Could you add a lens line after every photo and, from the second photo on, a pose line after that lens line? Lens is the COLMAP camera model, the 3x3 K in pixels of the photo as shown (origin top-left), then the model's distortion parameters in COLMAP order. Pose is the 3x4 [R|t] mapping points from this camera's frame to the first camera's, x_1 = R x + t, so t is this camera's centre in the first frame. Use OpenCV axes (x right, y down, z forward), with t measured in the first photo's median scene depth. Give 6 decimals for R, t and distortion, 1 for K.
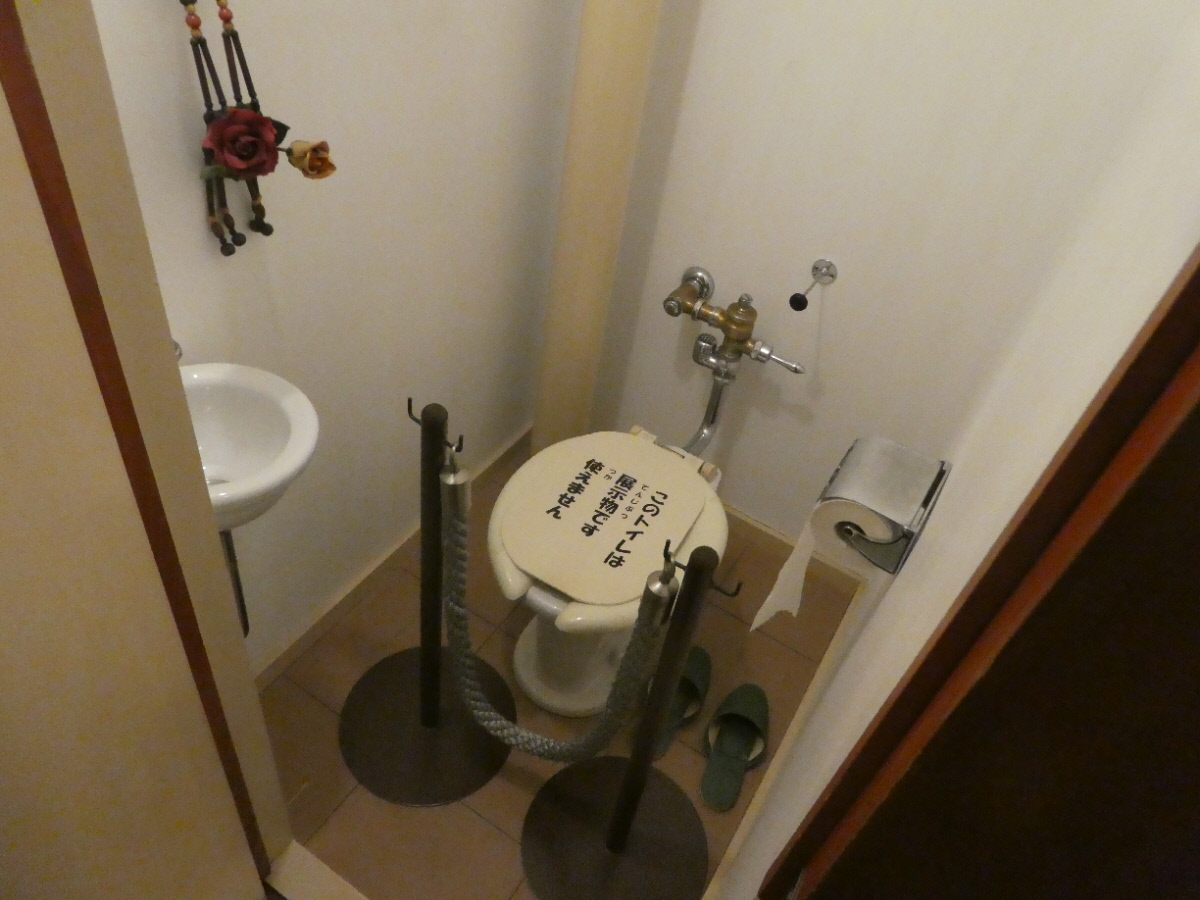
lens RADIAL K [[861.5, 0, 603.8], [0, 861.5, 442.2], [0, 0, 1]] dist [-0.036022, 0.010280]
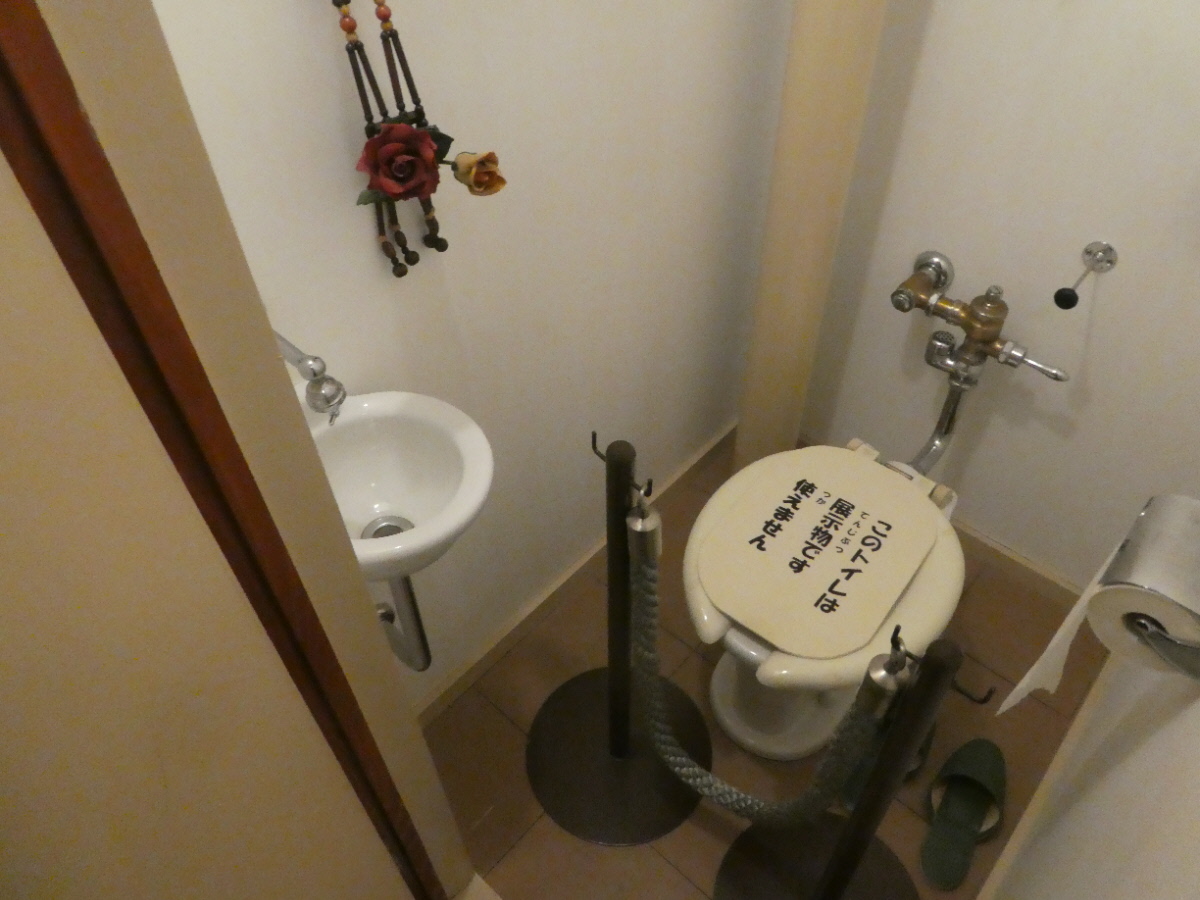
lens RADIAL K [[861.5, 0, 603.8], [0, 861.5, 442.2], [0, 0, 1]] dist [-0.036022, 0.010280]
pose [[0.971601, 0.021161, -0.235678, -0.005339], [-0.009445, 0.998668, 0.050731, -0.064919], [0.236438, -0.047064, 0.970506, 0.108449]]
